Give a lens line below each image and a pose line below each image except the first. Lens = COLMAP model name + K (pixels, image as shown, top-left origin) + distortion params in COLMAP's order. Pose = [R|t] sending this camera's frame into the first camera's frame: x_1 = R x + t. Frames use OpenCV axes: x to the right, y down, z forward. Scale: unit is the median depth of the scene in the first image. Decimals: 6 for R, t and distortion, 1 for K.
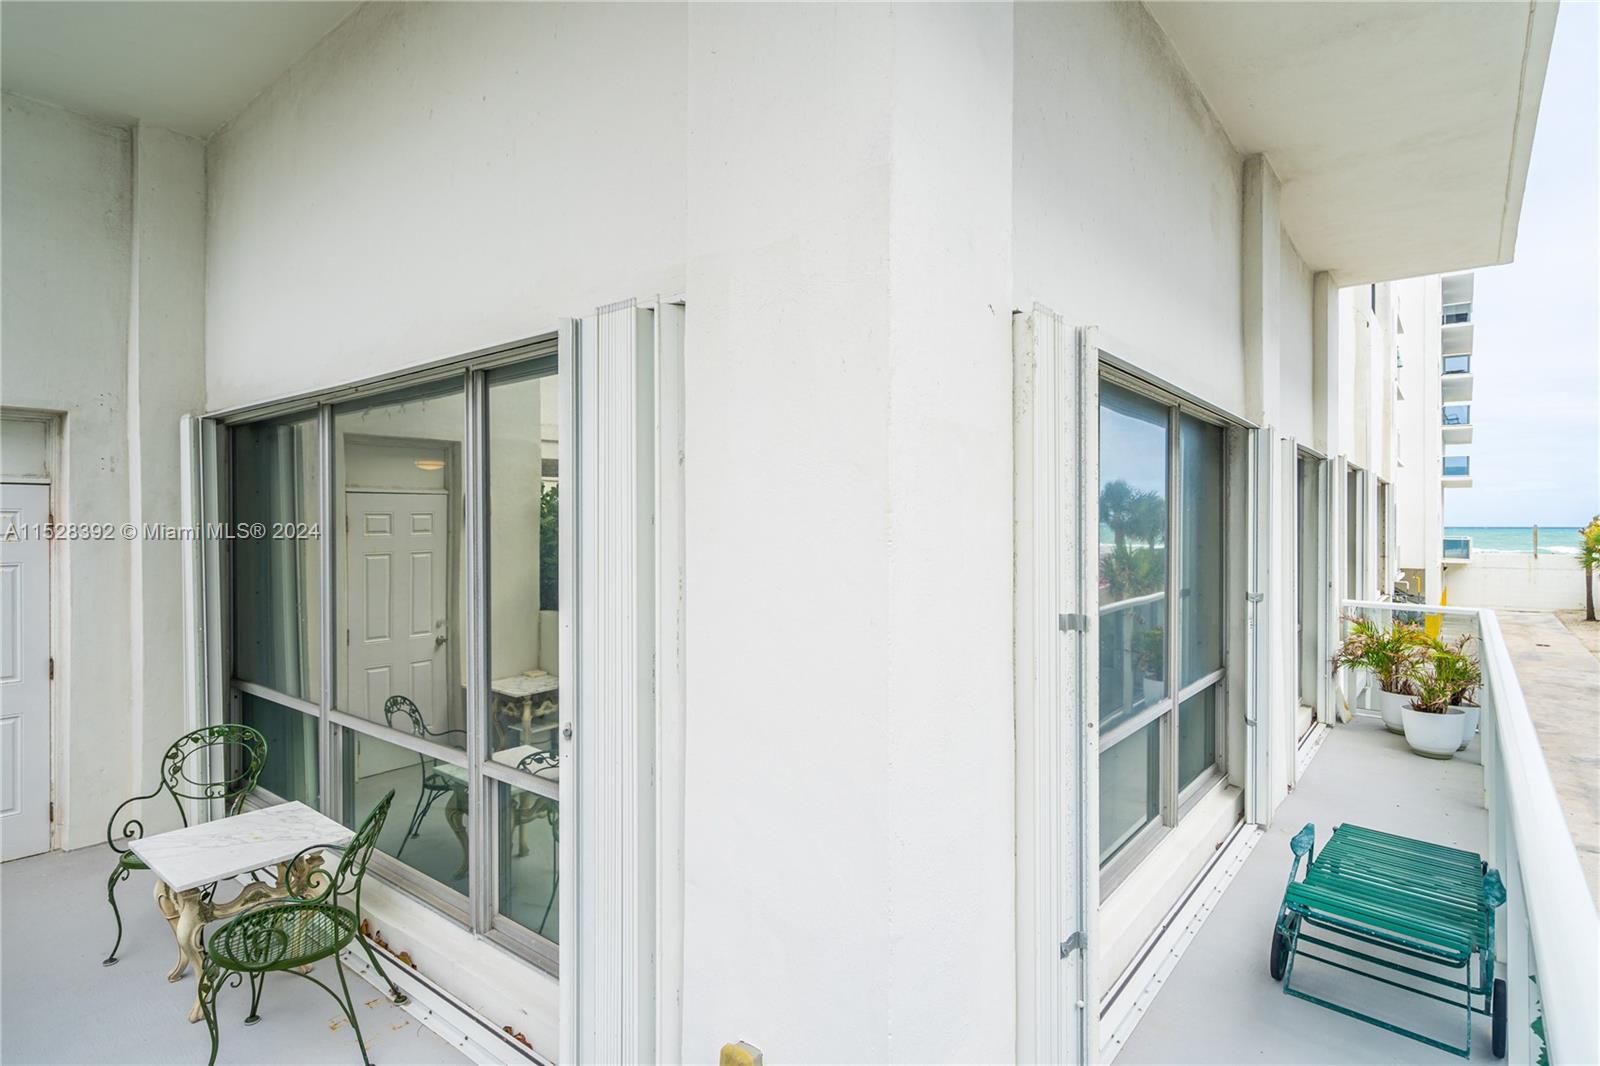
lens RADIAL K [[737.5, 0, 800.0], [0, 737.5, 533.0], [0, 0, 1]] dist [0.000636, 0.000222]
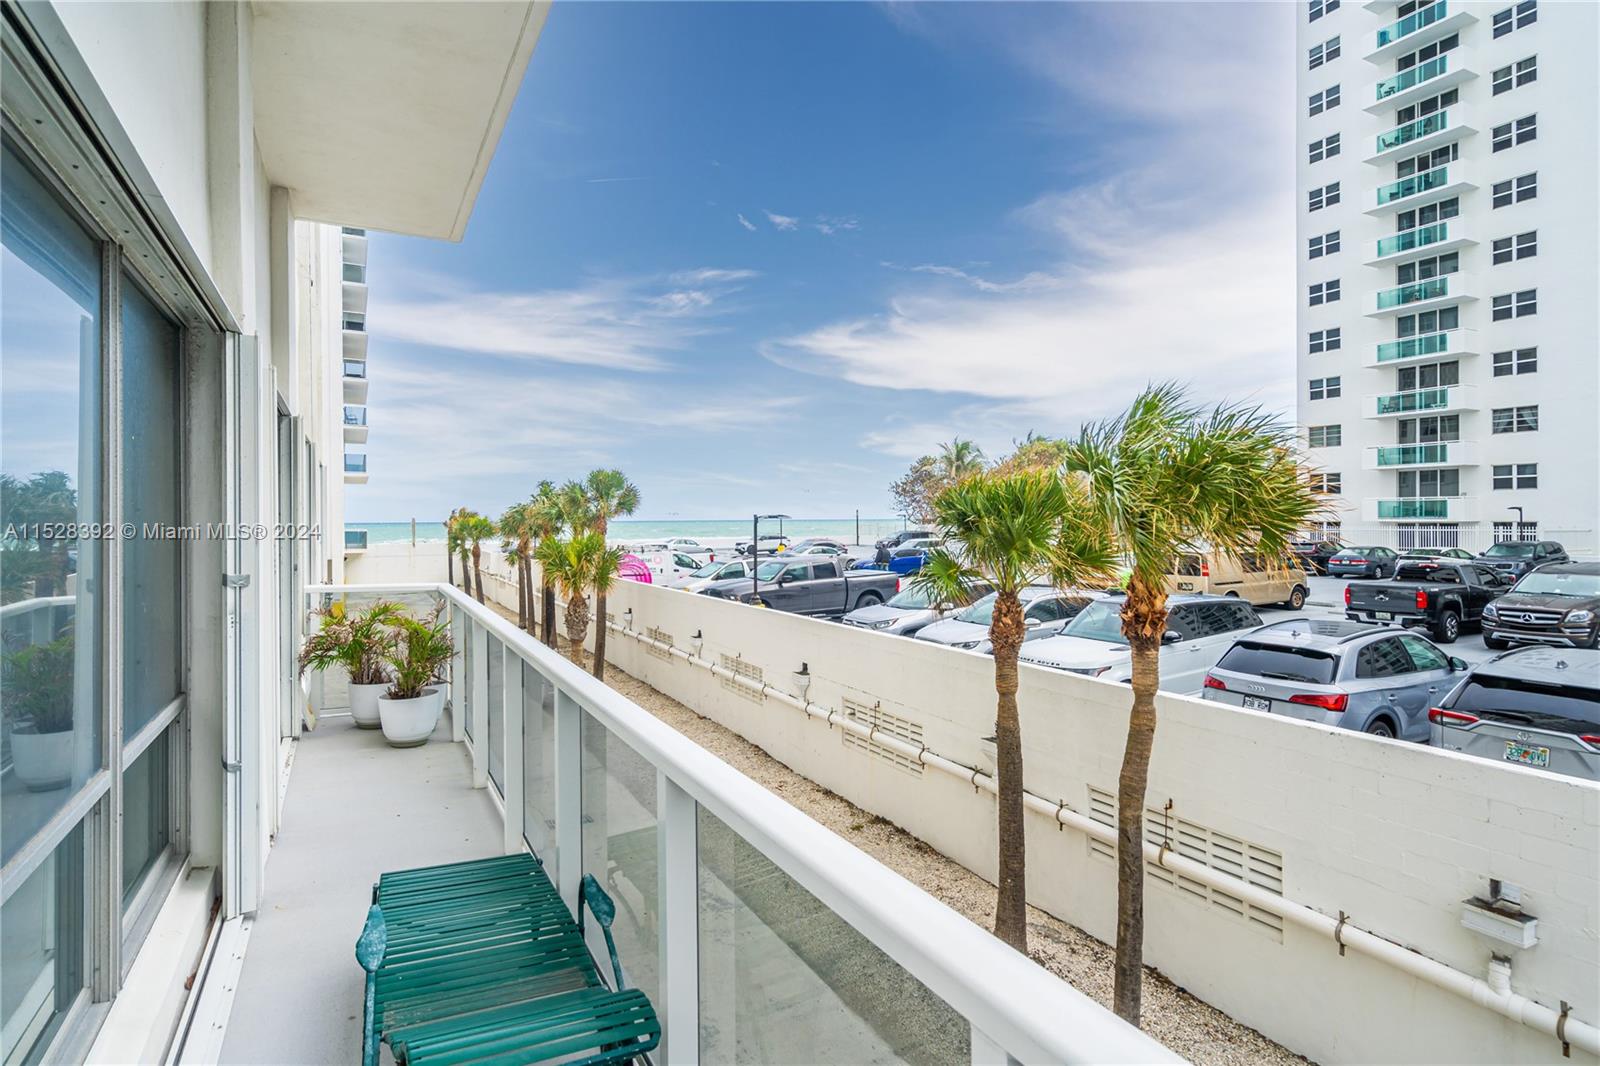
lens RADIAL K [[798.1, 0, 756.7], [0, 798.1, 526.2], [0, 0, 1]] dist [0.005890, 0.000823]
pose [[0.361002, -0.003884, 0.932557, 0.080689], [0.007802, 0.999969, 0.001144, 0.030905], [-0.932533, 0.006863, 0.361021, 0.226314]]
